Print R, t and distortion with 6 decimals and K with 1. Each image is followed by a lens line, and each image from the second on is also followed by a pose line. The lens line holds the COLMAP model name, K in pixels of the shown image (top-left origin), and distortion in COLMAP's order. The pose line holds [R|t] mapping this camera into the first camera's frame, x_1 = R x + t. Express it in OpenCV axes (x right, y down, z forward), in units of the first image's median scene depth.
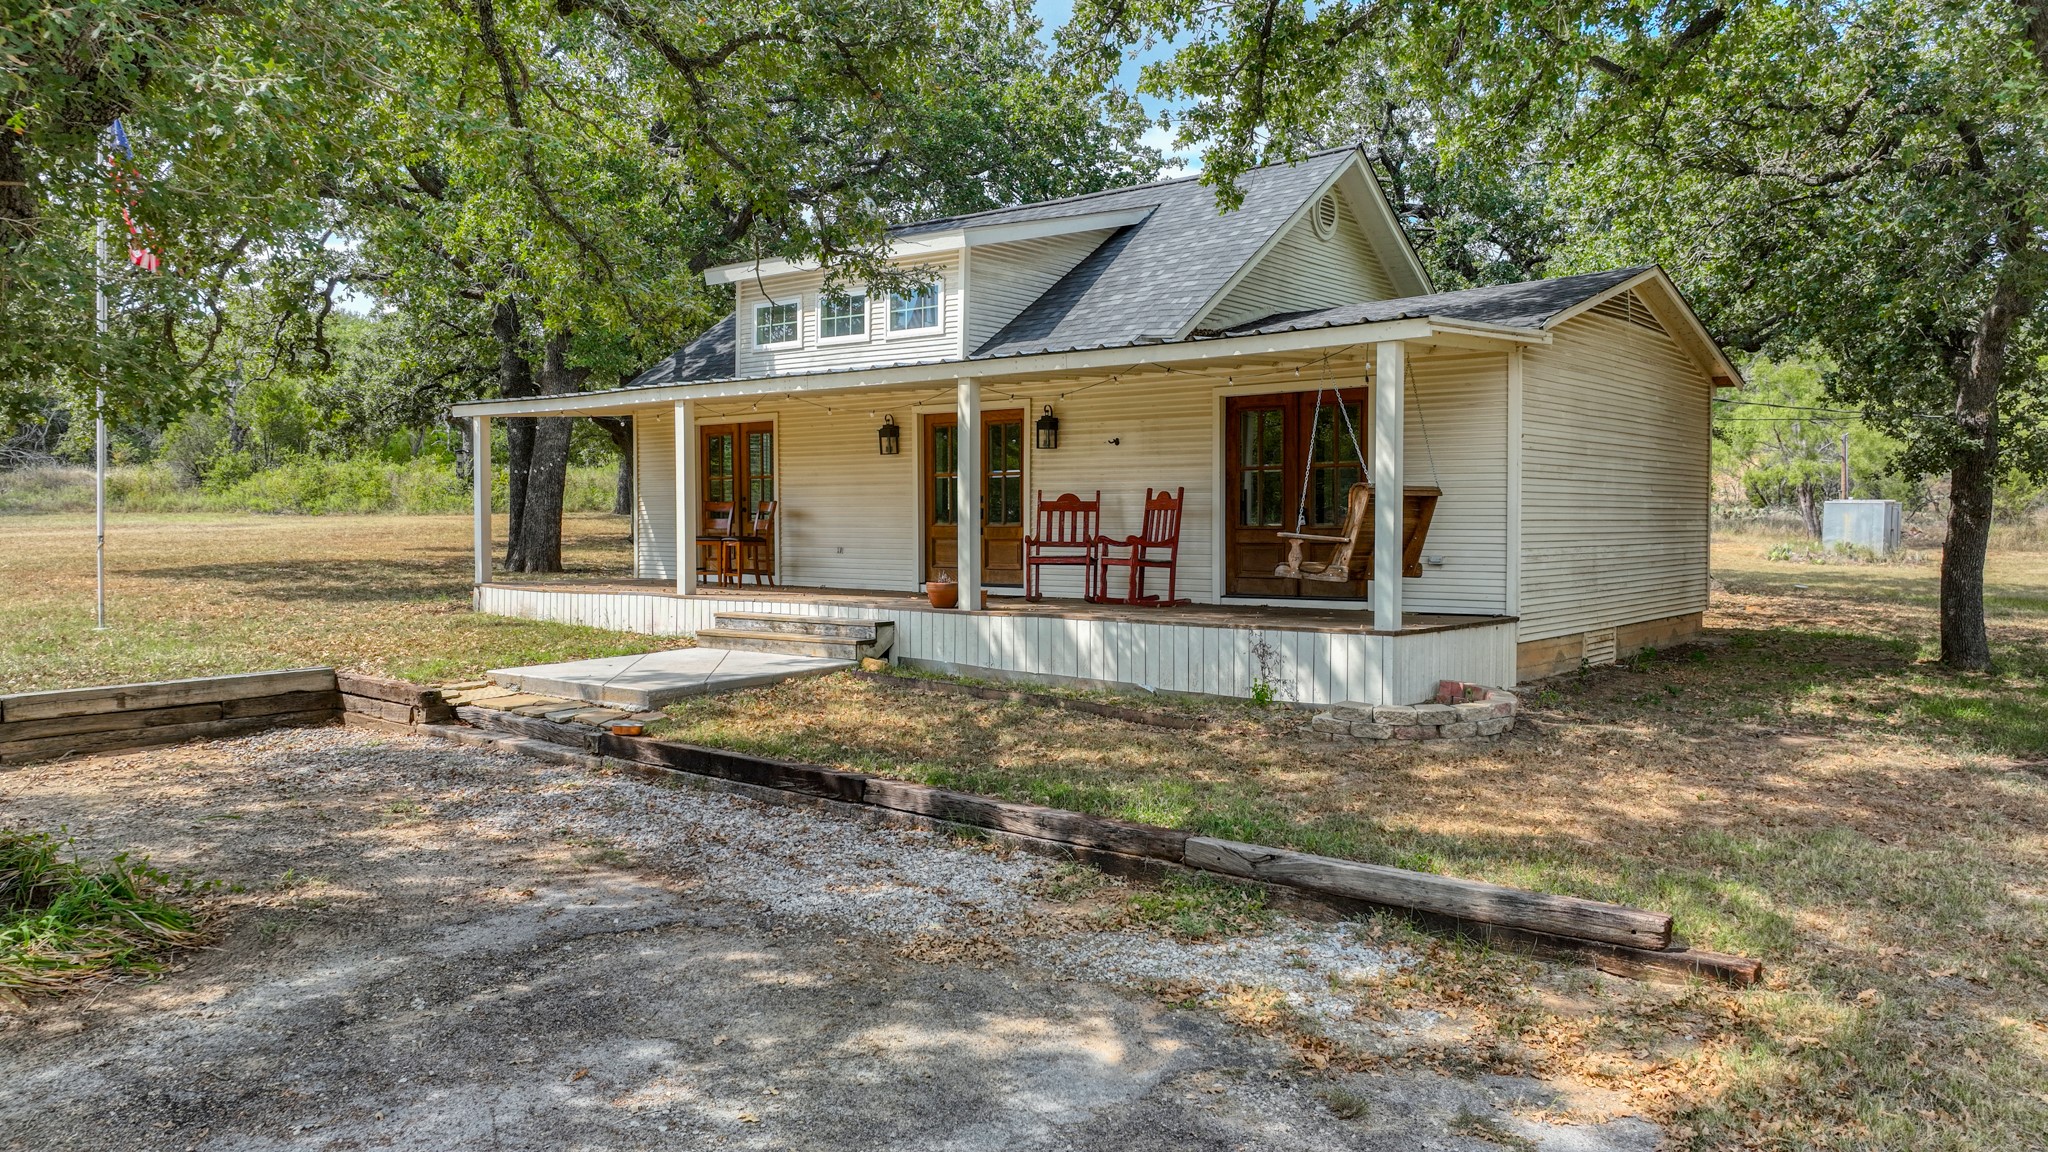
lens RADIAL K [[1468.2, 0, 1027.6], [0, 1468.2, 567.5], [0, 0, 1]] dist [0.001739, 0.008394]
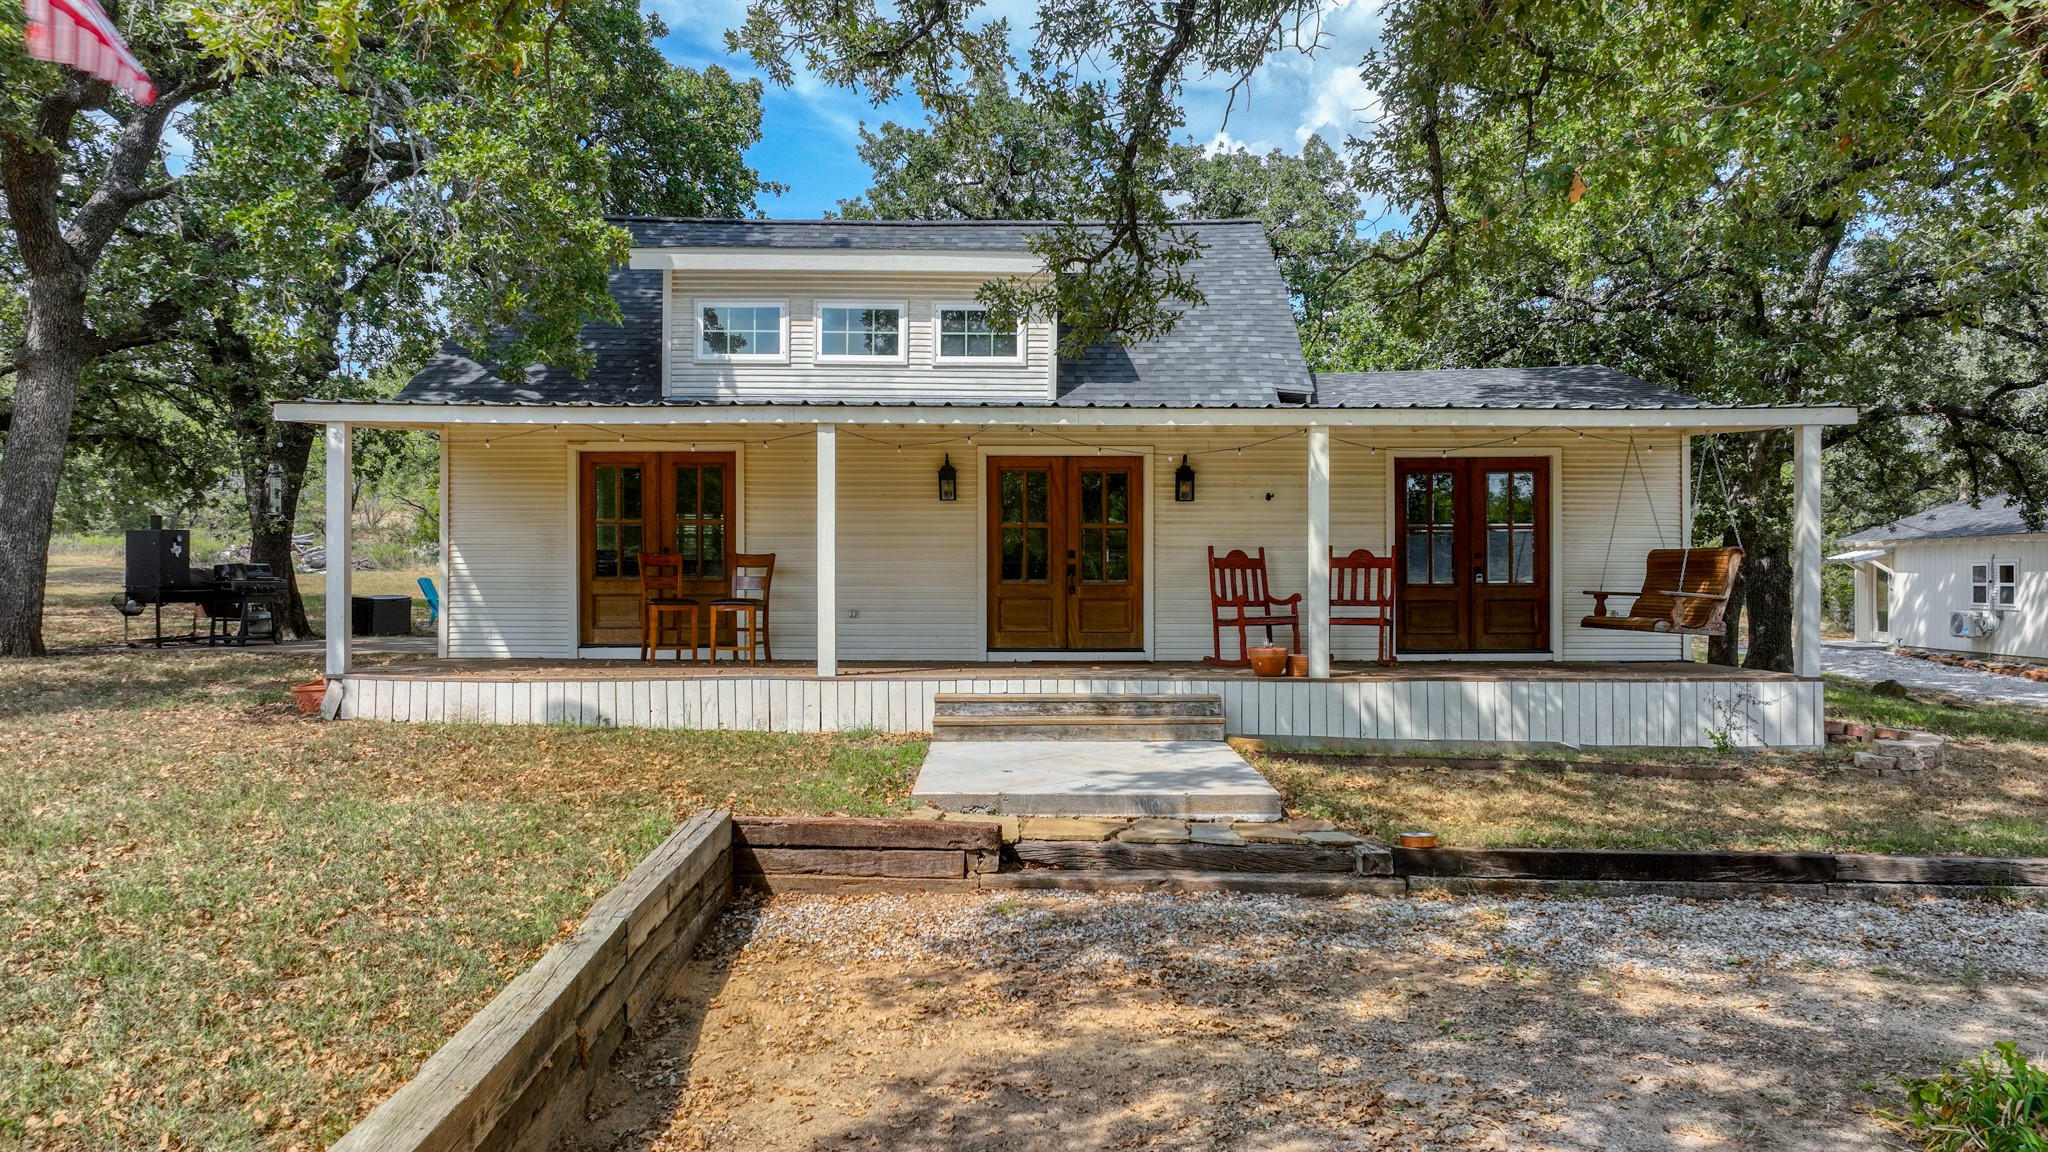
lens RADIAL K [[1468.2, 0, 1045.3], [0, 1468.2, 588.2], [0, 0, 1]] dist [0.001739, 0.008394]
pose [[0.777790, -0.007634, 0.628478, -0.663771], [0.019665, 0.999732, -0.012194, -0.016937], [-0.628217, 0.021844, 0.777731, 0.344996]]
